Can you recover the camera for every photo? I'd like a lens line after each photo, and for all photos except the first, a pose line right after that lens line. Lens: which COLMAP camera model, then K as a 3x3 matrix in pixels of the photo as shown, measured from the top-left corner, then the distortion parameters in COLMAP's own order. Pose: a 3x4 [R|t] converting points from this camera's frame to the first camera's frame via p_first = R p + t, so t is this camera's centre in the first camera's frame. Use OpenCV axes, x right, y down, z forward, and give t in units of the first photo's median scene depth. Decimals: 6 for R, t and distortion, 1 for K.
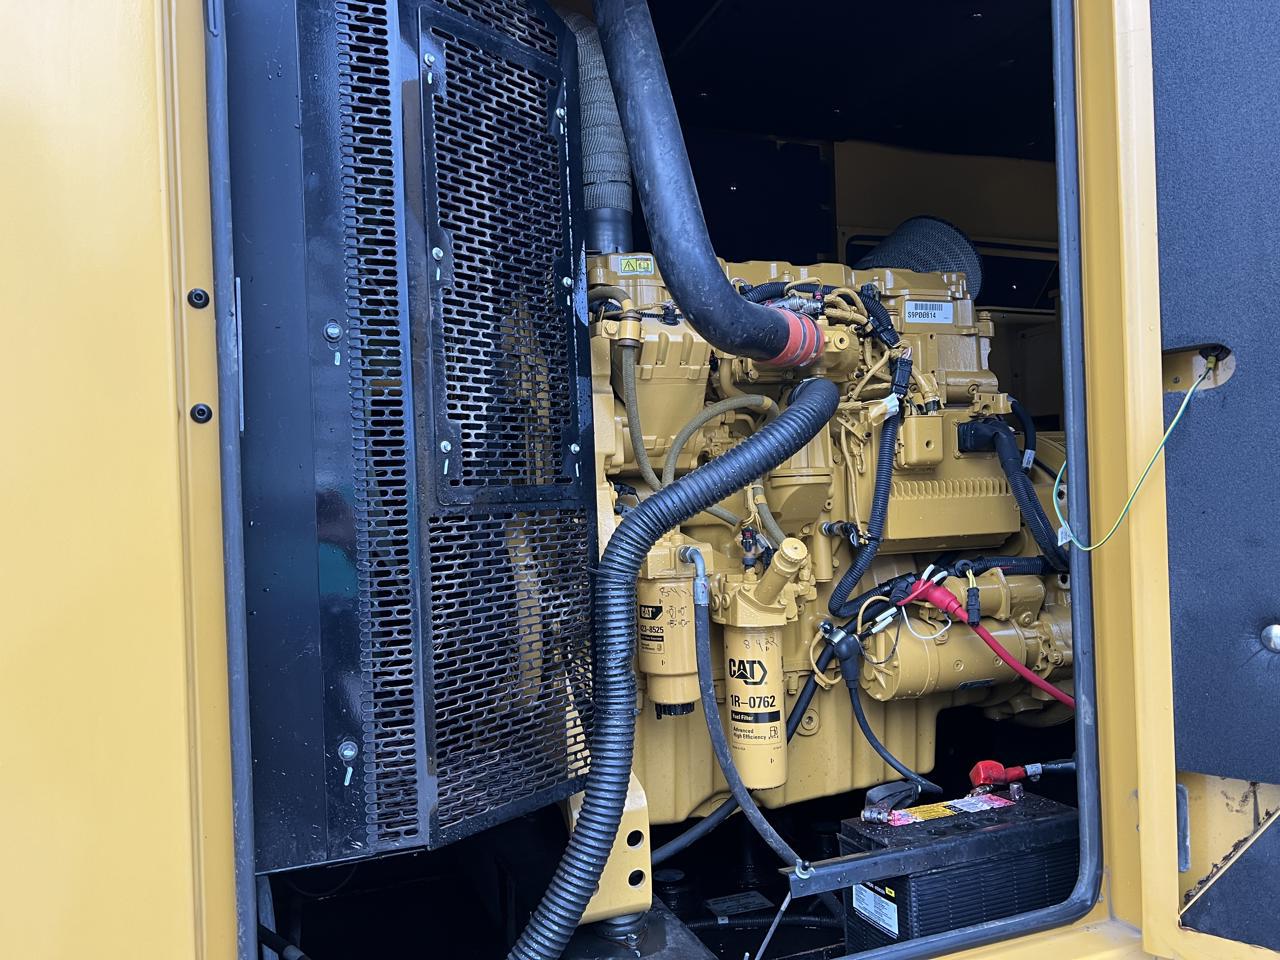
lens RADIAL K [[966.2, 0, 640.0], [0, 966.2, 480.0], [0, 0, 1]] dist [0.054461, -0.063779]
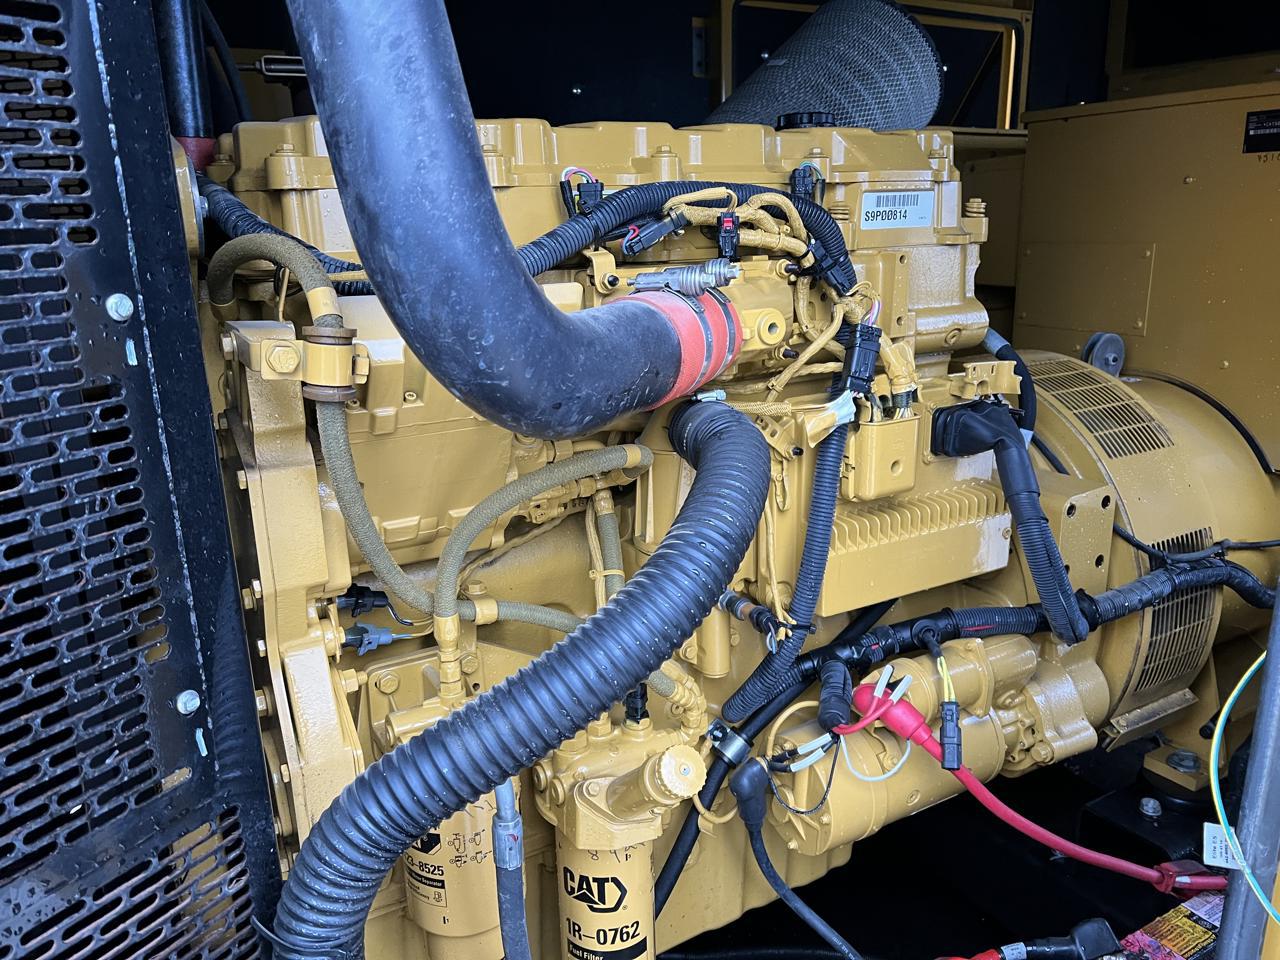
lens RADIAL K [[979.5, 0, 640.0], [0, 979.5, 480.0], [0, 0, 1]] dist [0.045798, -0.052944]
pose [[0.988136, -0.030762, 0.150468, 0.050709], [-0.010510, 0.963894, 0.266080, -0.187679], [-0.153221, -0.264505, 0.952135, 0.444926]]
